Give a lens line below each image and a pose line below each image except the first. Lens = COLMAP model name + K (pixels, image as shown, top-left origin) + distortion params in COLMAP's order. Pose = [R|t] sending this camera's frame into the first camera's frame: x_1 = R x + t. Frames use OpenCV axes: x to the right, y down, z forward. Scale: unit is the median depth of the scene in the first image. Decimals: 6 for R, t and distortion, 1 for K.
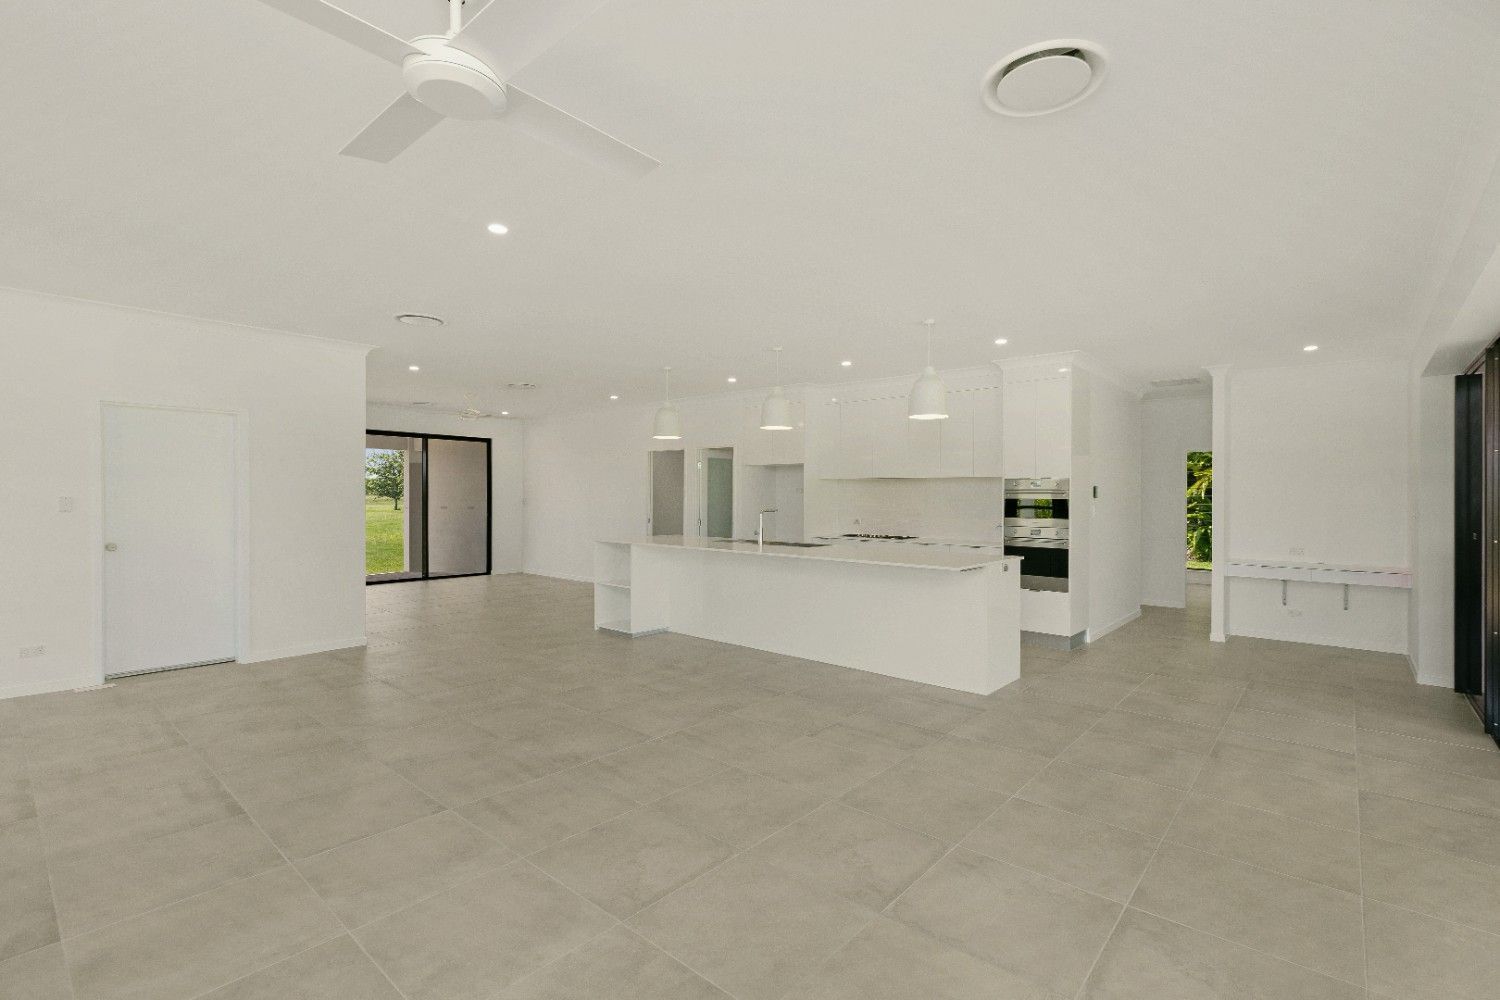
lens RADIAL K [[680.0, 0, 750.0], [0, 680.0, 500.0], [0, 0, 1]] dist [-0.000254, -0.000093]
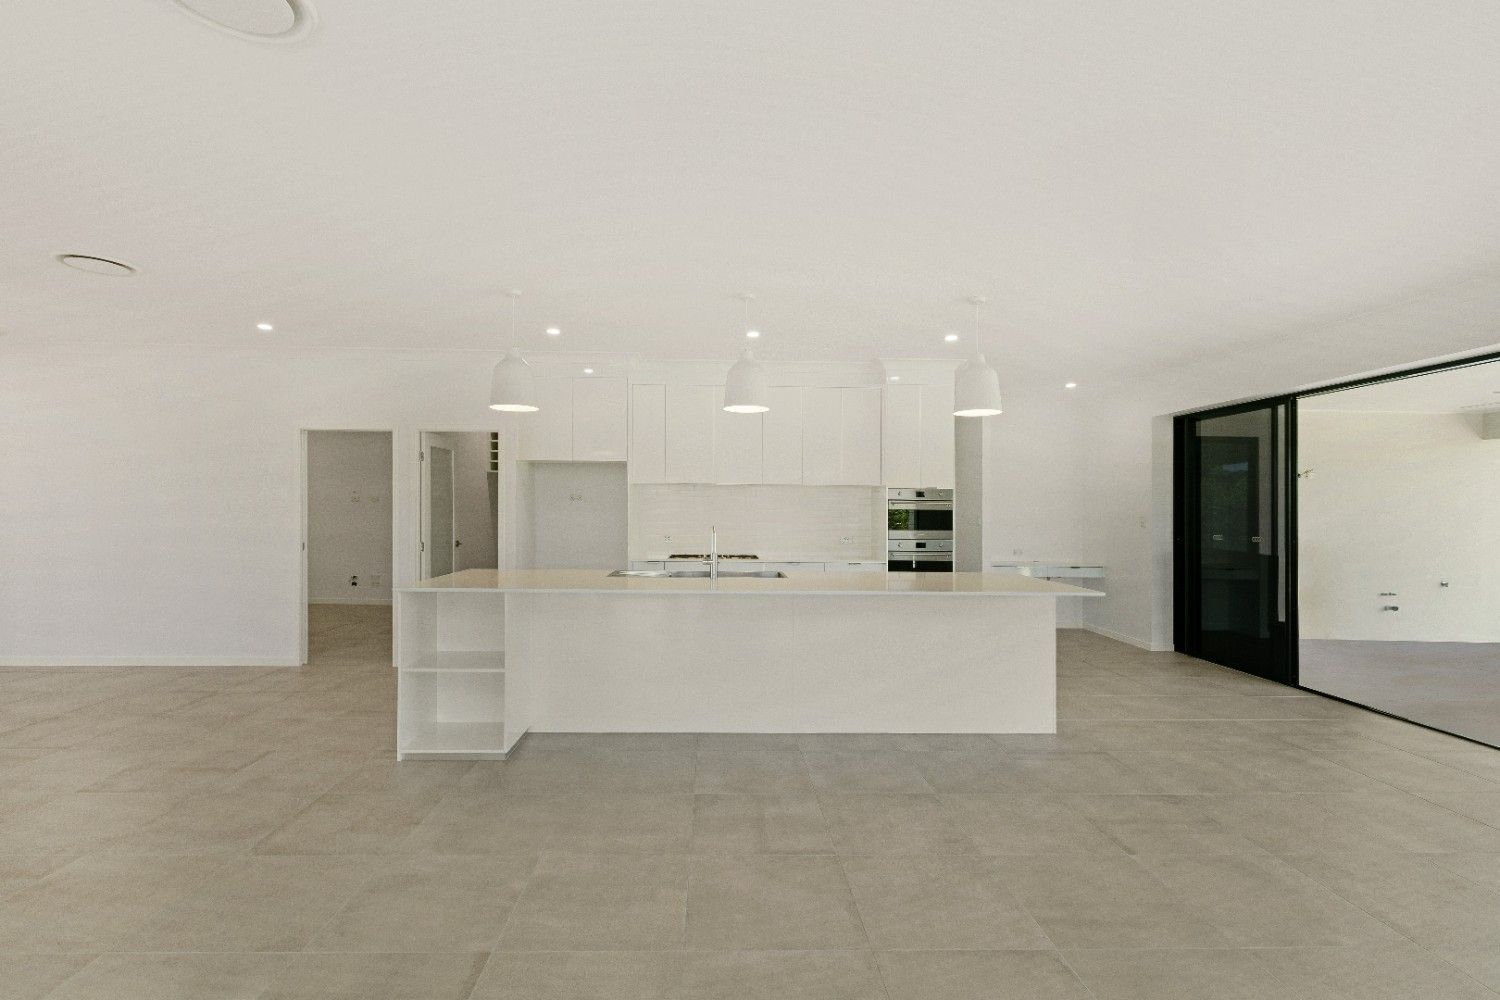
lens RADIAL K [[701.4, 0, 722.0], [0, 701.4, 503.3], [0, 0, 1]] dist [0.000539, 0.000073]
pose [[0.738519, 0.001623, 0.674230, -0.375094], [0.002536, 0.999983, -0.005184, -0.005014], [-0.674227, 0.005539, 0.738503, 0.395854]]
